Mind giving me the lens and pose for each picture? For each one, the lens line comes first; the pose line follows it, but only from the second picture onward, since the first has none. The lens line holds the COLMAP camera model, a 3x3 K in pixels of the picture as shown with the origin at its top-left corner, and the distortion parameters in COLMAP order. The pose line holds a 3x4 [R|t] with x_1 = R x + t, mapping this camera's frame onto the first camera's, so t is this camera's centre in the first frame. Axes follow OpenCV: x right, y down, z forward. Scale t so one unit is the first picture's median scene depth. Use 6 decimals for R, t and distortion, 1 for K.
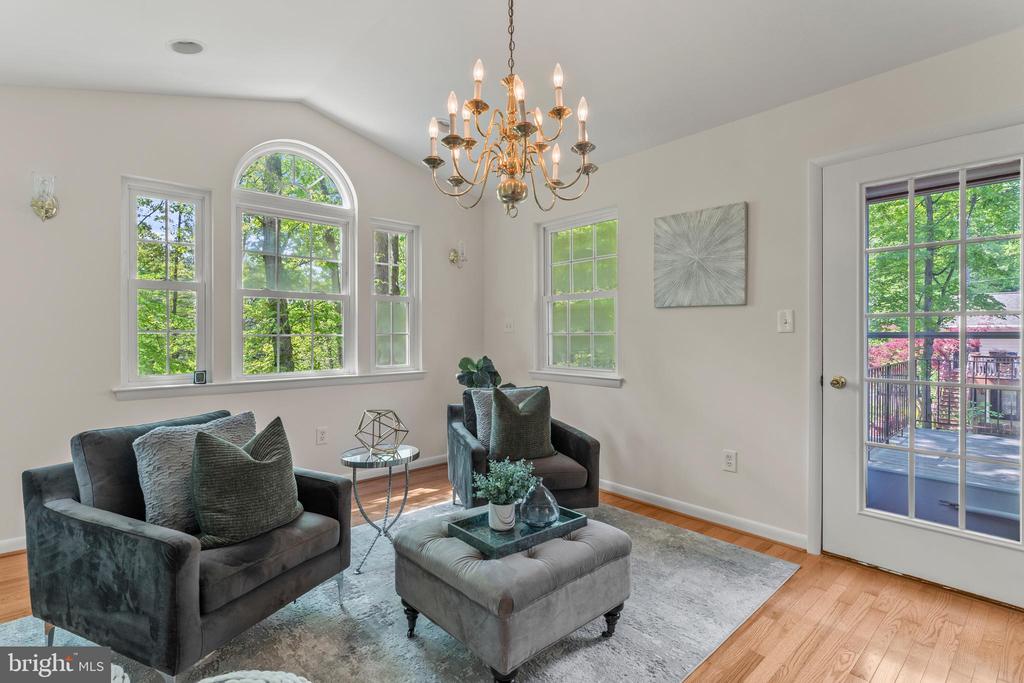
lens RADIAL K [[487.6, 0, 512.0], [0, 487.6, 341.5], [0, 0, 1]] dist [-0.003407, -0.000299]
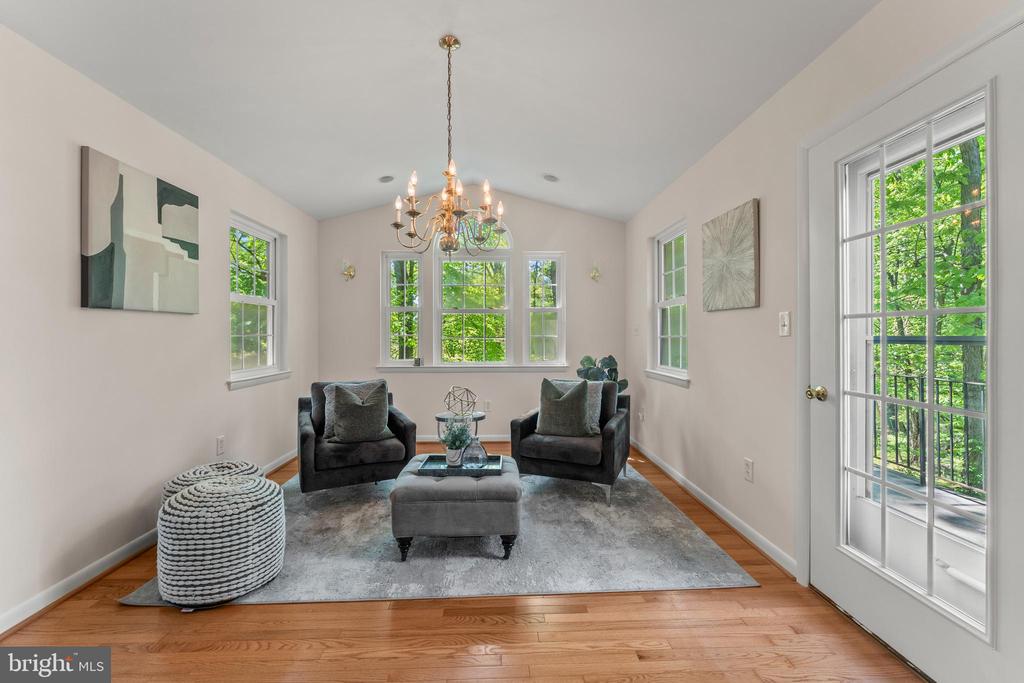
lens RADIAL K [[437.1, 0, 512.0], [0, 437.1, 341.5], [0, 0, 1]] dist [0.001218, 0.000151]
pose [[0.772154, 0.008372, -0.635380, 0.656305], [-0.009072, 0.999957, 0.002152, -0.005386], [0.635370, 0.004103, 0.772197, 0.038898]]
